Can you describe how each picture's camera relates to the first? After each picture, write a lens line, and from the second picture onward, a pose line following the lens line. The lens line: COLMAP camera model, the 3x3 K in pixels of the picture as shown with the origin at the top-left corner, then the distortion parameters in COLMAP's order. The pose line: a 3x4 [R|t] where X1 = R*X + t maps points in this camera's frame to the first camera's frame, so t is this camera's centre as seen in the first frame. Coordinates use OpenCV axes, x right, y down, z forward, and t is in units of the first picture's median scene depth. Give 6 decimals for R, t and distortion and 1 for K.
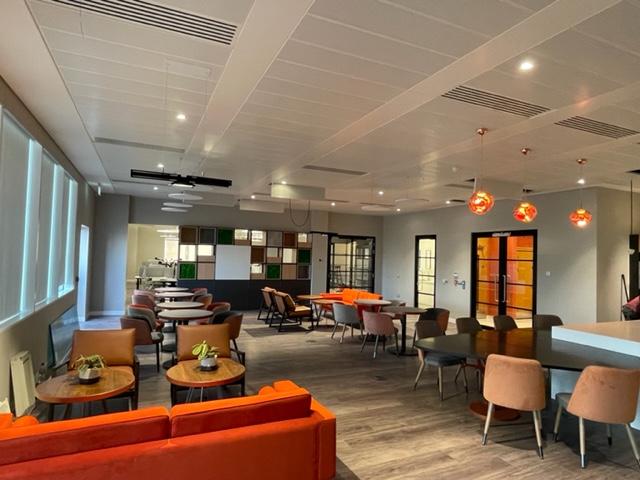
lens RADIAL K [[393.8, 0, 320.0], [0, 393.8, 240.6], [0, 0, 1]] dist [-0.000410, -0.000017]
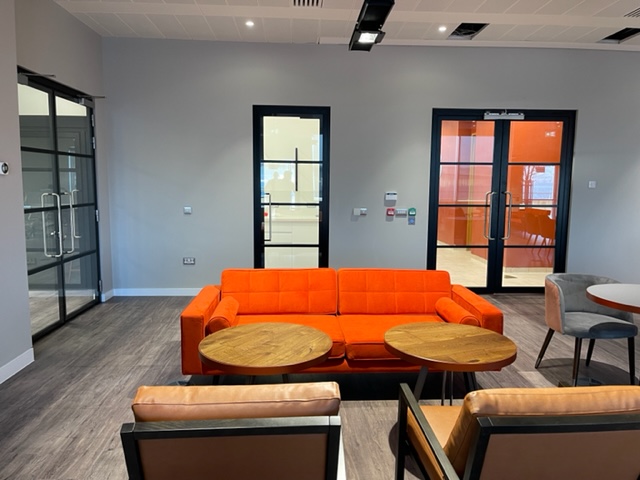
lens RADIAL K [[485.0, 0, 321.4], [0, 485.0, 239.8], [0, 0, 1]] dist [0.004490, -0.001155]
pose [[0.355922, -0.154908, 0.921587, -0.232648], [-0.030018, 0.983762, 0.176952, 0.036506], [-0.934033, -0.090646, 0.345492, 0.877269]]
